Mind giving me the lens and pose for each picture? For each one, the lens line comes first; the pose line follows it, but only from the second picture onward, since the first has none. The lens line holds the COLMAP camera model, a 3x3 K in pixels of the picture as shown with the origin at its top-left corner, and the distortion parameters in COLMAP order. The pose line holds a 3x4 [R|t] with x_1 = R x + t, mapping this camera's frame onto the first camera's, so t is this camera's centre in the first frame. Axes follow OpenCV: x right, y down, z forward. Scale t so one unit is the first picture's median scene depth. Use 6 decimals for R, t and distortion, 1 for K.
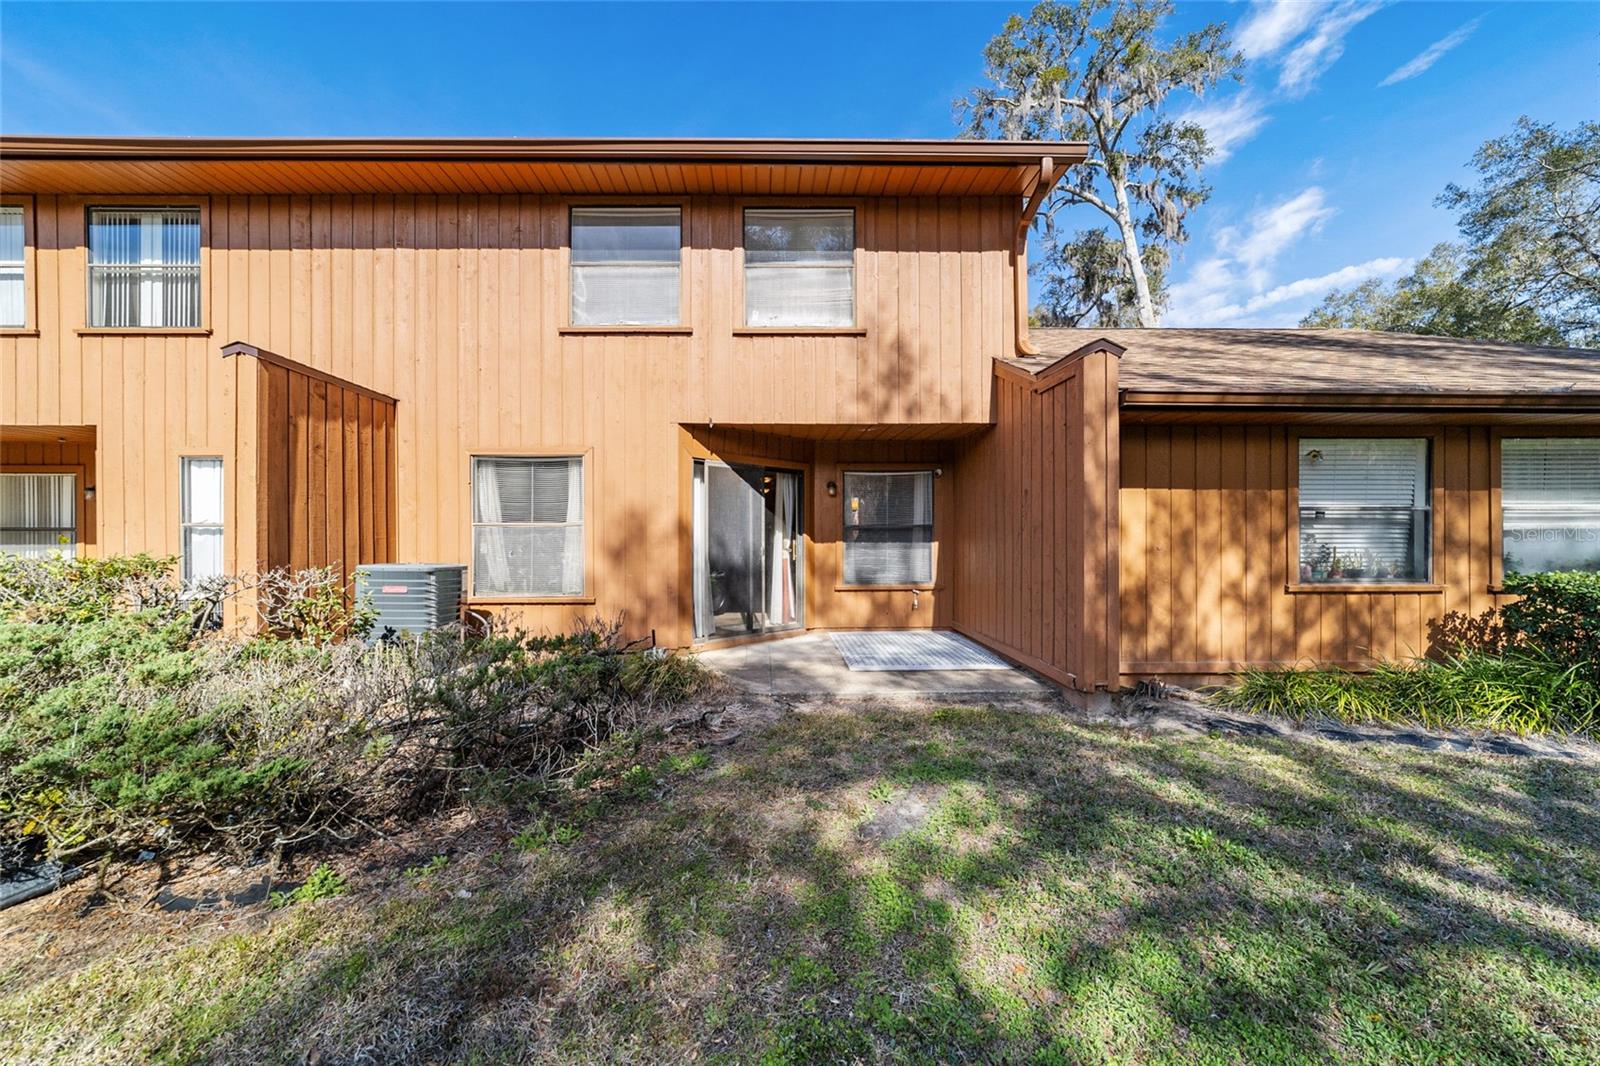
lens RADIAL K [[622.6, 0, 771.7], [0, 622.6, 540.2], [0, 0, 1]] dist [-0.019296, 0.008399]
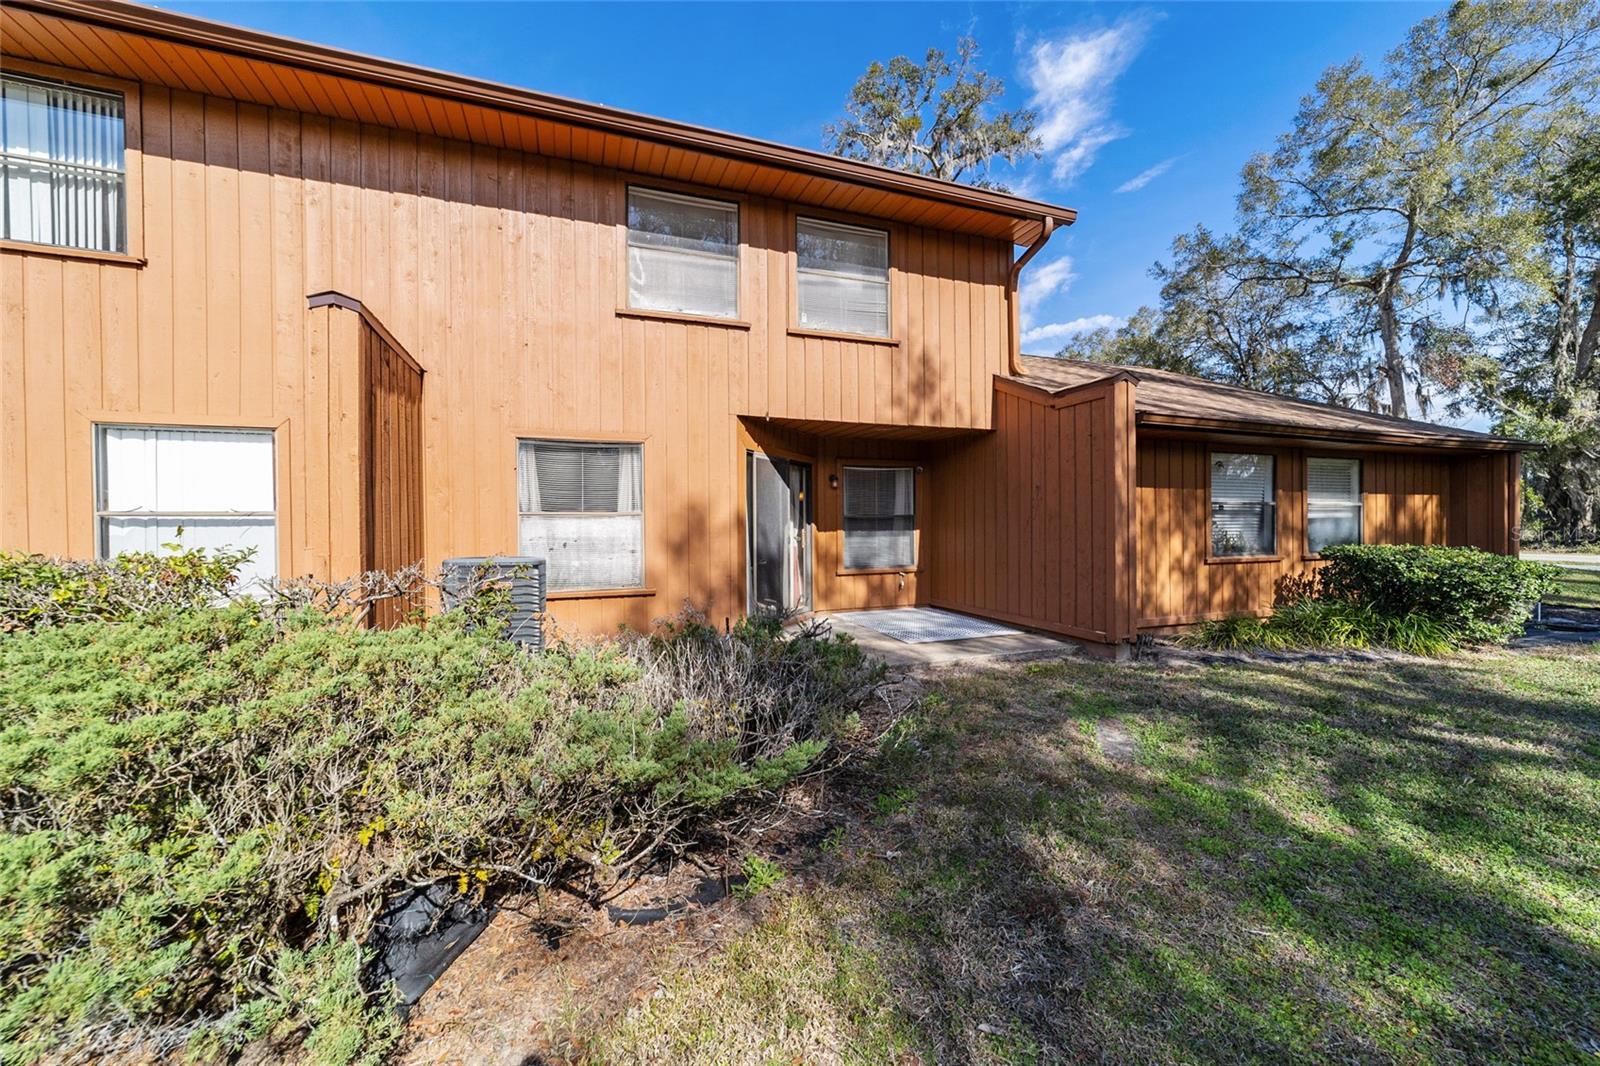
lens RADIAL K [[613.2, 0, 790.3], [0, 613.2, 532.4], [0, 0, 1]] dist [-0.019536, 0.008217]
pose [[0.943714, -0.007812, 0.330671, -0.403385], [0.007205, 0.999969, 0.003061, 0.002063], [-0.330684, -0.000506, 0.943741, 0.020657]]
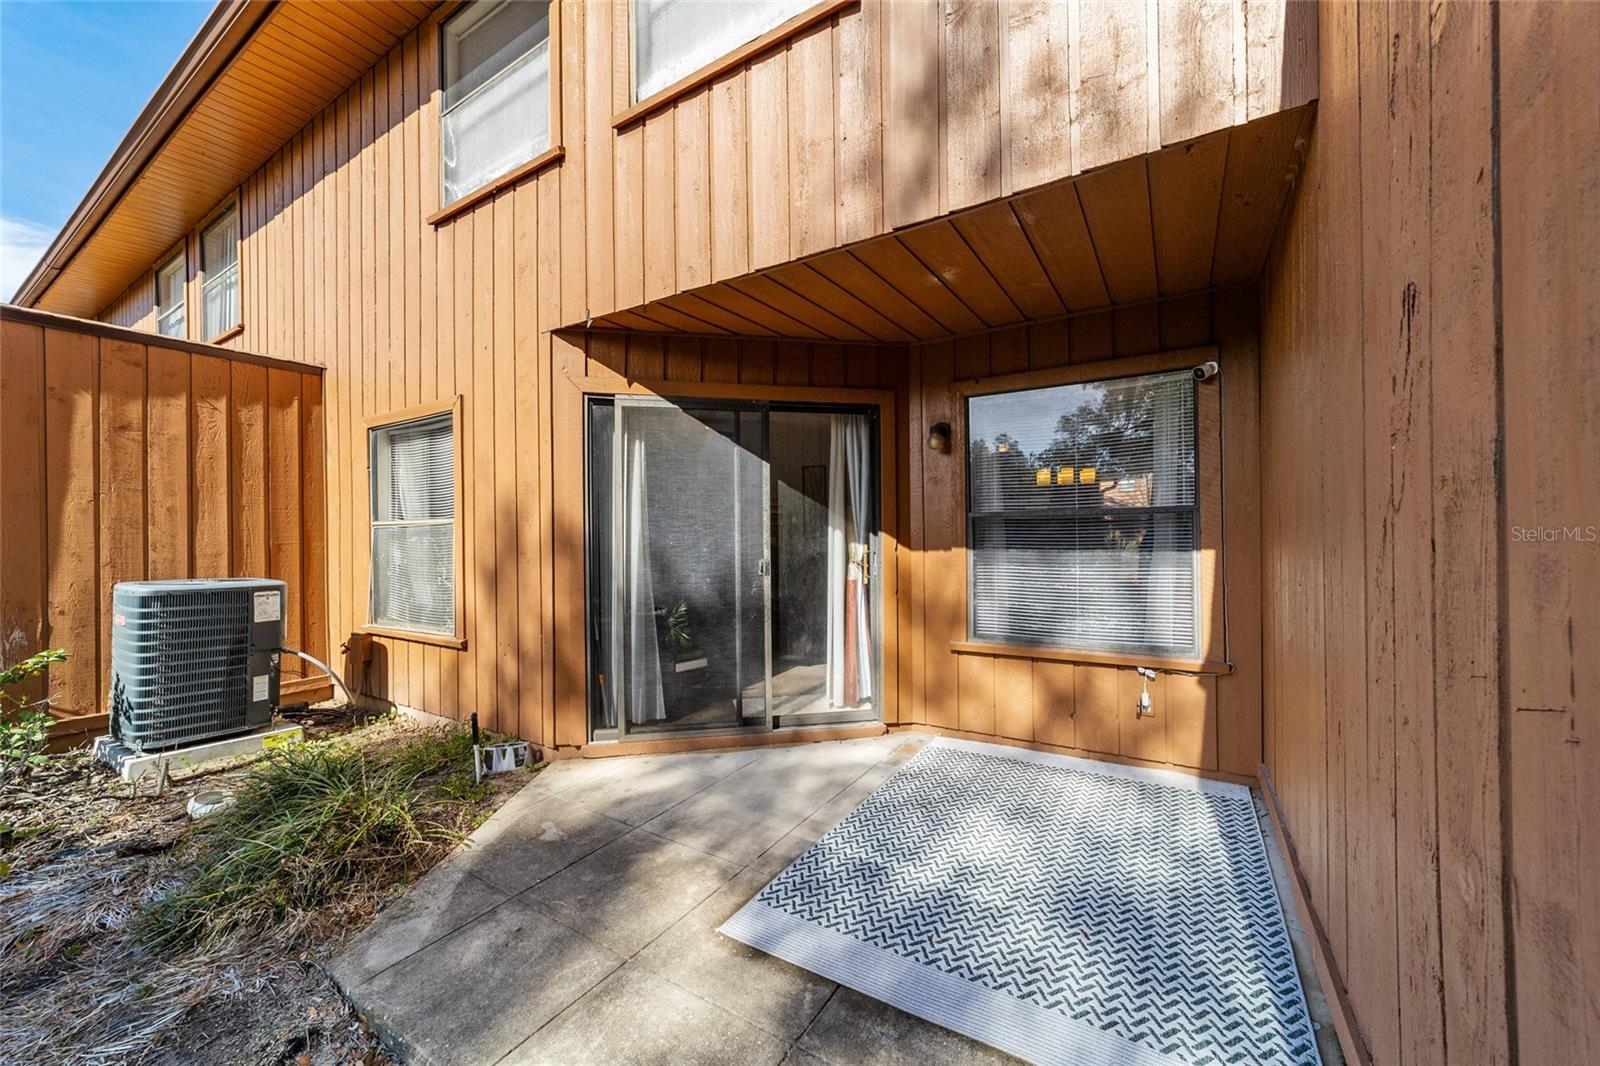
lens RADIAL K [[613.2, 0, 790.3], [0, 613.2, 532.4], [0, 0, 1]] dist [-0.019536, 0.008217]
pose [[0.839547, -0.008545, -0.543220, 0.312565], [0.005144, 0.999957, -0.007778, -0.008801], [0.543263, 0.003736, 0.839554, 0.674157]]
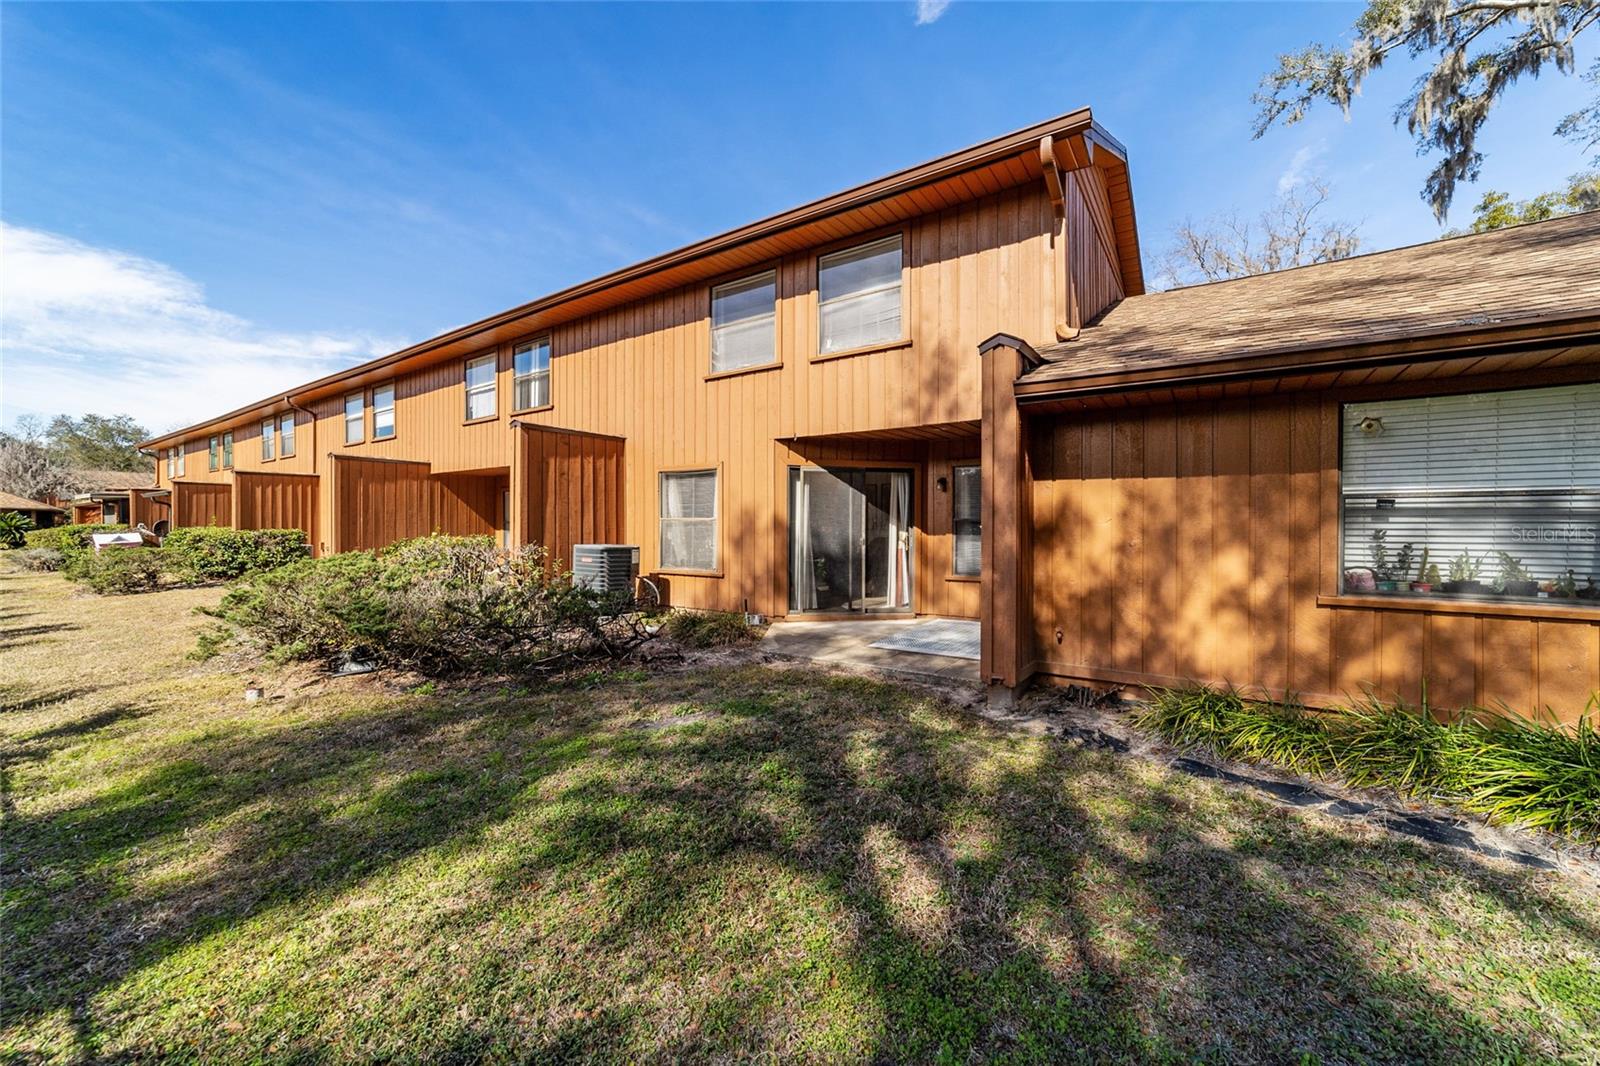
lens RADIAL K [[613.2, 0, 790.3], [0, 613.2, 532.4], [0, 0, 1]] dist [-0.019536, 0.008217]
pose [[0.818054, 0.009448, -0.575064, 0.600237], [-0.008384, 0.999955, 0.004501, -0.004230], [0.575080, 0.001139, 0.818096, -0.003250]]
